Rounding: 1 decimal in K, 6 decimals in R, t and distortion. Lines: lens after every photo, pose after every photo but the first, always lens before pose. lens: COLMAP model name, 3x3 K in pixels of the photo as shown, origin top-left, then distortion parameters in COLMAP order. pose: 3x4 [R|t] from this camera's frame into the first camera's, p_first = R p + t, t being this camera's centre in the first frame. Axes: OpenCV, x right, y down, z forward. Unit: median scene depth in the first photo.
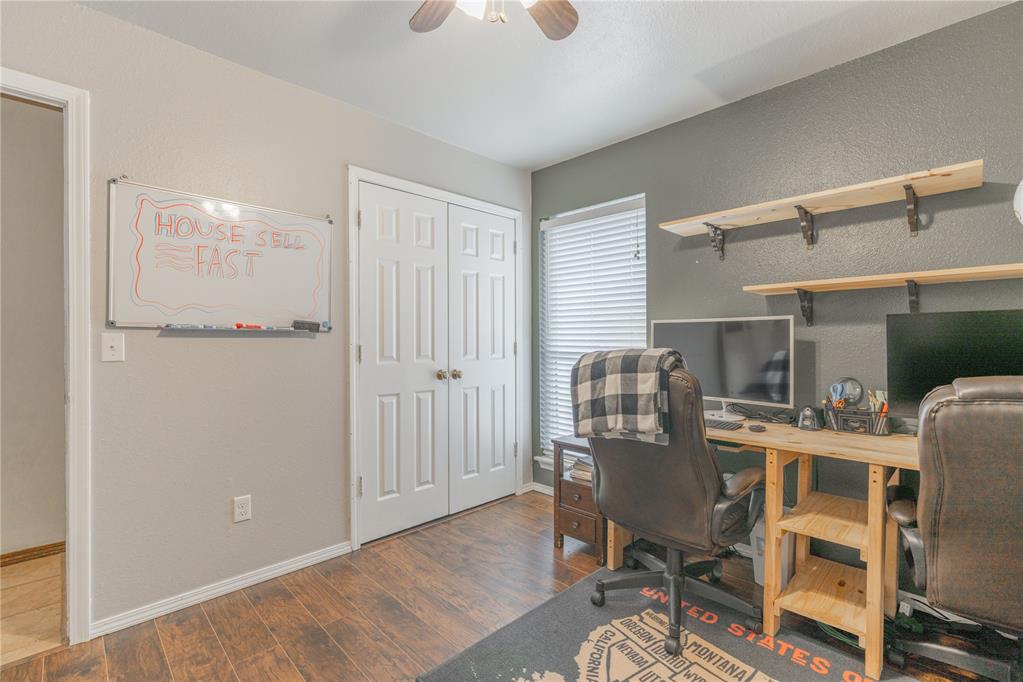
lens RADIAL K [[459.3, 0, 511.5], [0, 459.3, 341.0], [0, 0, 1]] dist [0.000774, 0.000140]
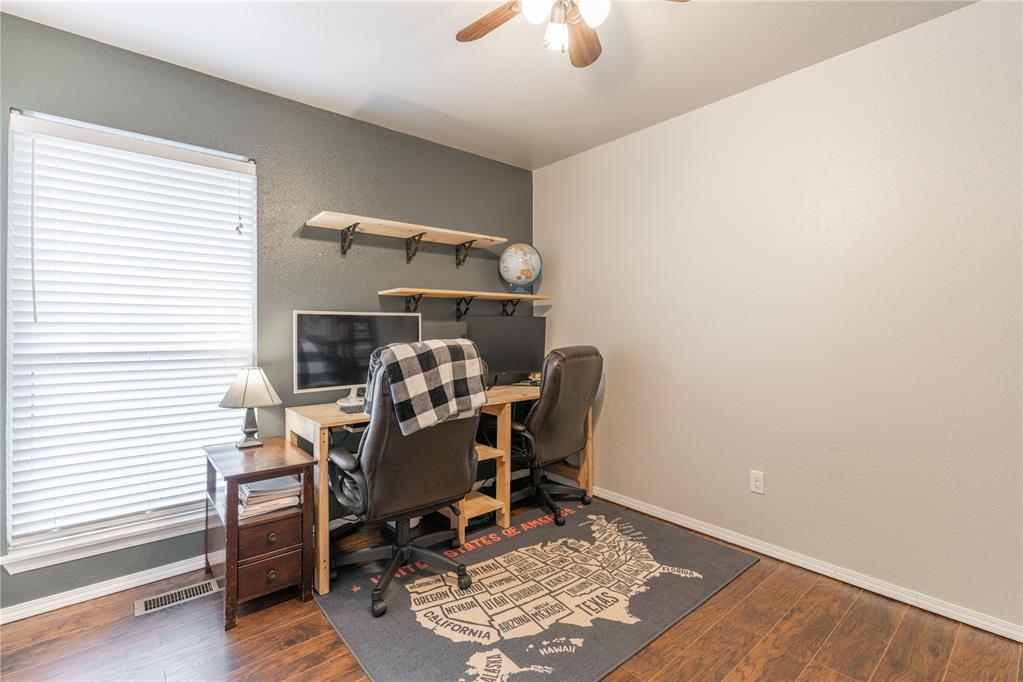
lens RADIAL K [[462.2, 0, 514.9], [0, 462.2, 330.2], [0, 0, 1]] dist [-0.001219, 0.000195]
pose [[0.070841, 0.004070, 0.997479, -0.820260], [0.007634, 0.999960, -0.004622, 0.000897], [-0.997458, 0.007942, 0.070807, 0.731869]]
